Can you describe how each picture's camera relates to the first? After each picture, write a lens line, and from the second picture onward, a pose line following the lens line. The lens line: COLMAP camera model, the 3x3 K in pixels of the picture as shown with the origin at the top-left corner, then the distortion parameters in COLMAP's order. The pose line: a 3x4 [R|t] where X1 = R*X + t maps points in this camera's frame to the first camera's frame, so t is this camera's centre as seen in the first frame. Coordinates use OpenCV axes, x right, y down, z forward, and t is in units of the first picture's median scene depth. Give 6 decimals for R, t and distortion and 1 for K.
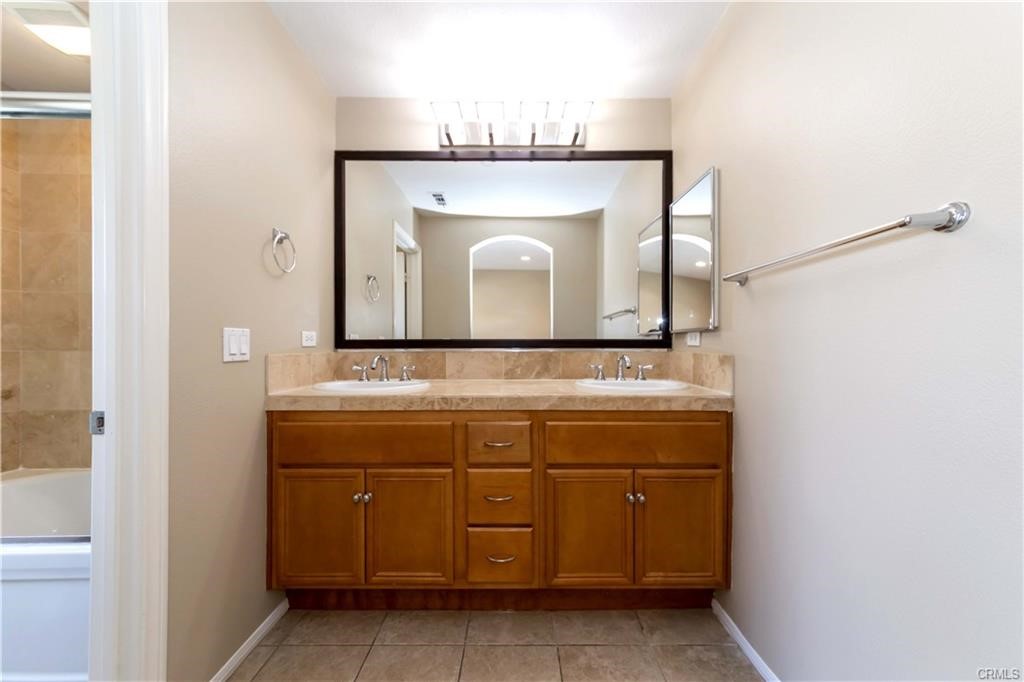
lens RADIAL K [[369.4, 0, 511.5], [0, 369.4, 346.6], [0, 0, 1]] dist [-0.001977, 0.001486]
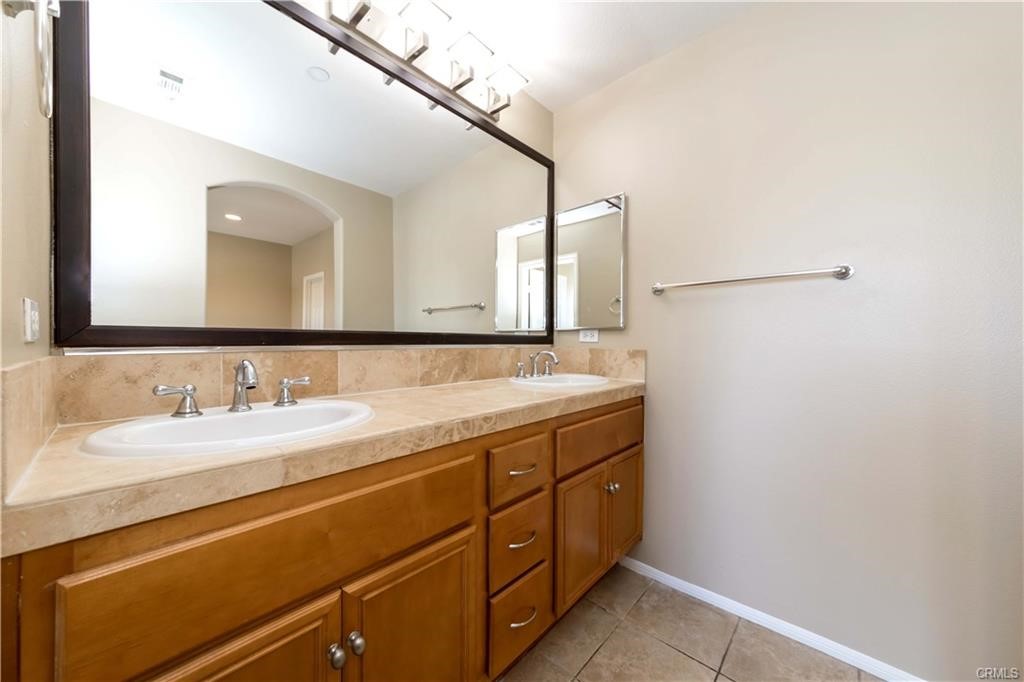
lens RADIAL K [[369.4, 0, 508.6], [0, 369.4, 342.6], [0, 0, 1]] dist [-0.001977, 0.001486]
pose [[0.664336, 0.000961, 0.747433, -0.526790], [-0.002519, 0.999996, 0.000953, -0.000909], [-0.747430, -0.002516, 0.664336, 0.429791]]
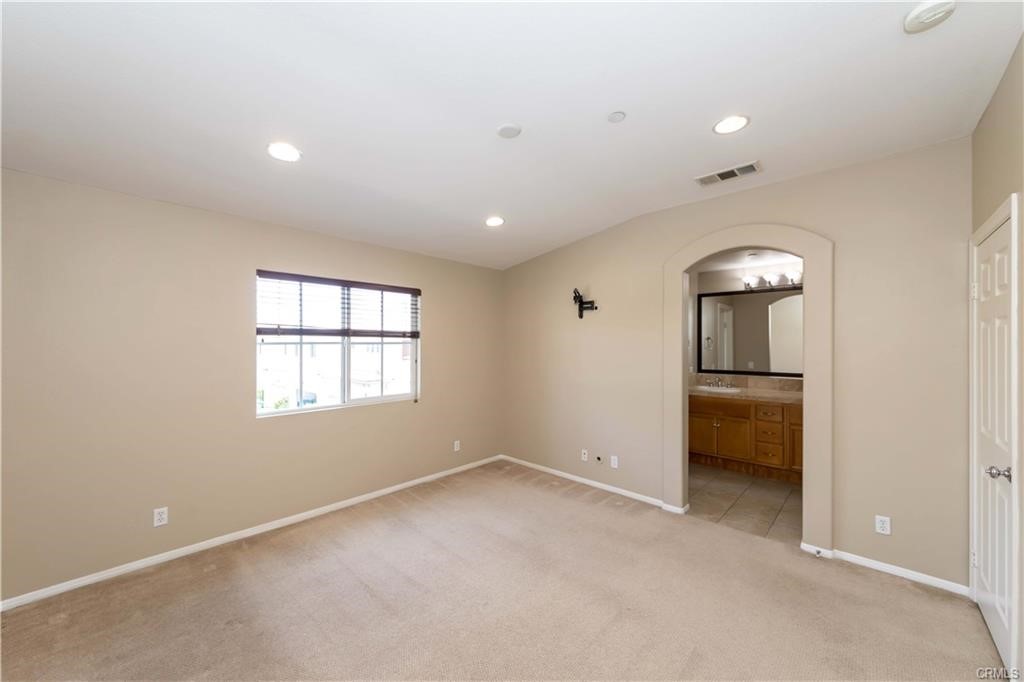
lens RADIAL K [[377.3, 0, 510.4], [0, 377.3, 344.6], [0, 0, 1]] dist [0.001403, -0.000125]
pose [[0.729239, 0.005177, -0.684240, 0.415057], [-0.003461, 0.999986, 0.003877, -0.224545], [0.684251, -0.000458, 0.729247, -2.054554]]
